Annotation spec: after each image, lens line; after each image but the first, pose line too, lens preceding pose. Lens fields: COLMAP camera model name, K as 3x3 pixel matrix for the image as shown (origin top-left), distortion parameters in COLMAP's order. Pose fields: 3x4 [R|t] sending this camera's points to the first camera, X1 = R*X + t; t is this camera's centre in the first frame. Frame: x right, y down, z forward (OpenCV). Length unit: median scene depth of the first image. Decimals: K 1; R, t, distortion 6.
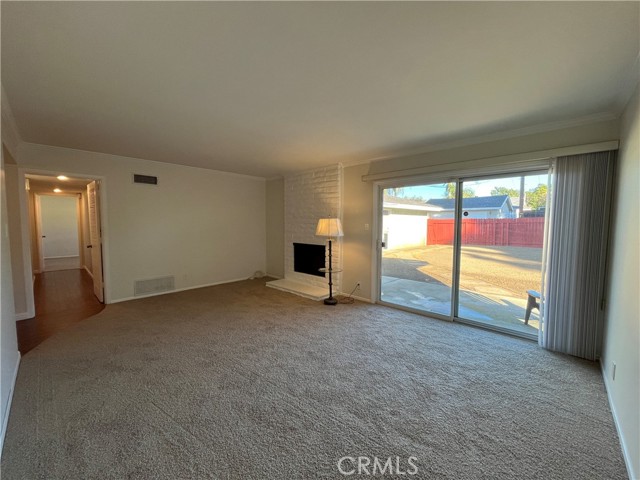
lens RADIAL K [[258.5, 0, 318.8], [0, 258.5, 240.0], [0, 0, 1]] dist [-0.001577, -0.000031]
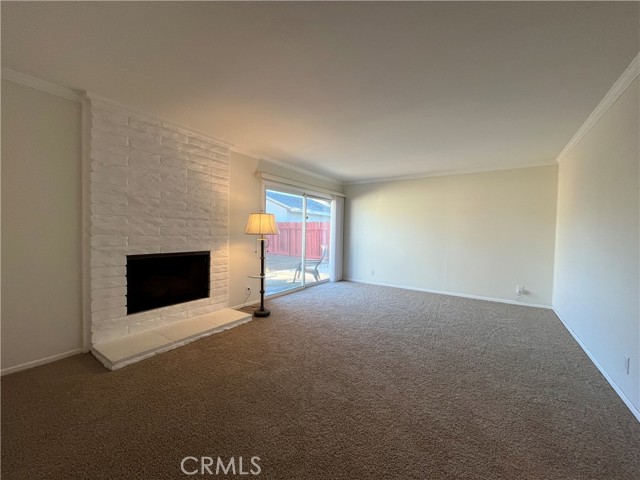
lens RADIAL K [[258.5, 0, 318.7], [0, 258.5, 238.3], [0, 0, 1]] dist [-0.001577, -0.000031]
pose [[-0.162731, -0.025603, 0.986338, -0.710739], [0.057326, 0.997729, 0.035357, -0.020048], [-0.985004, 0.062296, -0.160894, 0.829683]]
